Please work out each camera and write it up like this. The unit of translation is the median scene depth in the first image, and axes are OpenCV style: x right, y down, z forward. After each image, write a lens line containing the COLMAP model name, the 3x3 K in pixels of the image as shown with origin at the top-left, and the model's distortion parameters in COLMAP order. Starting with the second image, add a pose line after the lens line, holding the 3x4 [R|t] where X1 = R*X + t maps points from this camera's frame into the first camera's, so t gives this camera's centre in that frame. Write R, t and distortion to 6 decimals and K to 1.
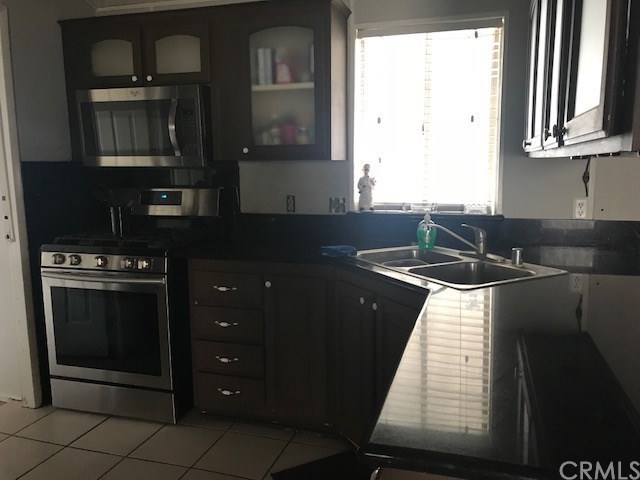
lens RADIAL K [[532.4, 0, 320.0], [0, 532.4, 240.0], [0, 0, 1]] dist [0.087139, -0.093942]
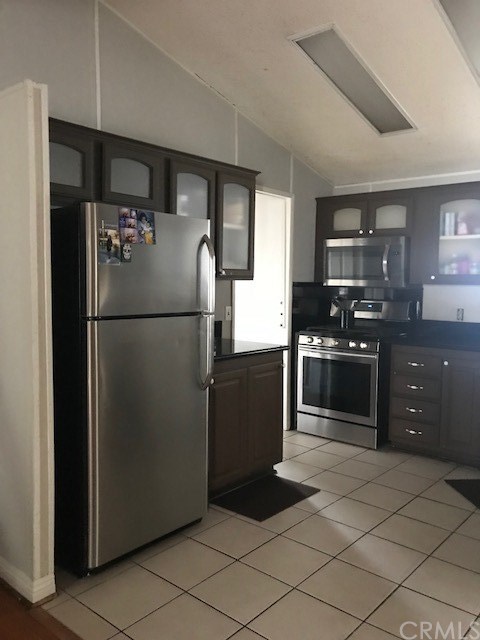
lens RADIAL K [[526.0, 0, 240.0], [0, 526.0, 320.0], [0, 0, 1]] dist [0.093720, -0.325670]
pose [[0.919244, 0.052695, -0.390145, -0.048306], [-0.080892, 0.995138, -0.056186, 0.082862], [0.385288, 0.083208, 0.919037, -0.592498]]
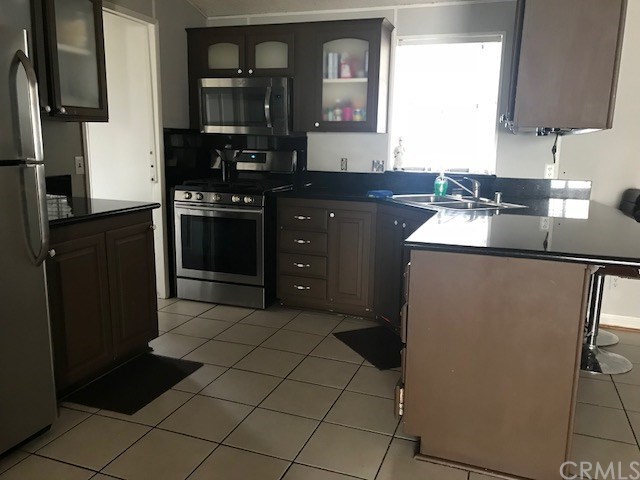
lens RADIAL K [[532.4, 0, 320.0], [0, 532.4, 240.0], [0, 0, 1]] dist [0.087139, -0.093942]
pose [[0.998603, 0.037270, -0.037468, -0.064816], [-0.035666, 0.998456, 0.042589, 0.080979], [0.038997, -0.041193, 0.998390, -0.446103]]
